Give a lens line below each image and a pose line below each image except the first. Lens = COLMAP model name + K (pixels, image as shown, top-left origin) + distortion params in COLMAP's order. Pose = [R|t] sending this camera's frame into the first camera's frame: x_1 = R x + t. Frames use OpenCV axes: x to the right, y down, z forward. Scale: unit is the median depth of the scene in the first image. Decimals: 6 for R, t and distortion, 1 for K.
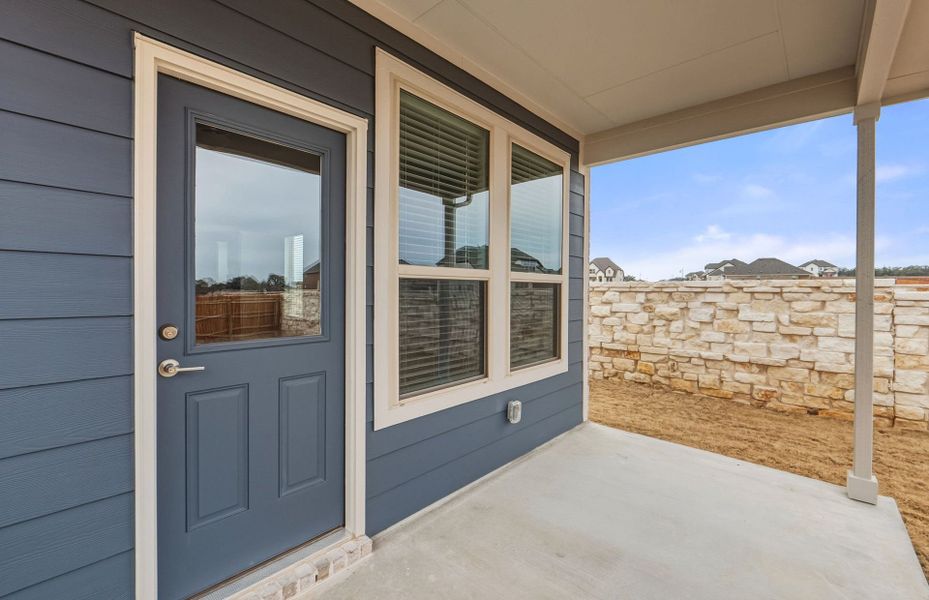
lens RADIAL K [[393.6, 0, 468.3], [0, 393.6, 293.3], [0, 0, 1]] dist [-0.000582, 0.000045]
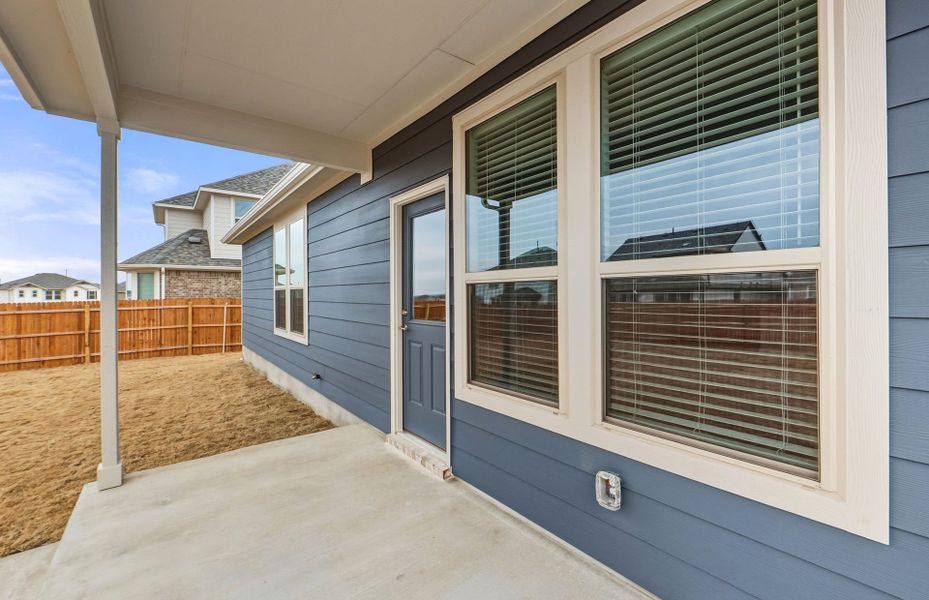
lens RADIAL K [[397.5, 0, 460.1], [0, 397.5, 296.4], [0, 0, 1]] dist [-0.000421, -0.000171]
pose [[-0.190256, -0.003779, -0.981727, 0.890362], [0.000035, 0.999993, -0.003856, 0.003241], [0.981734, -0.000767, -0.190255, 1.031482]]
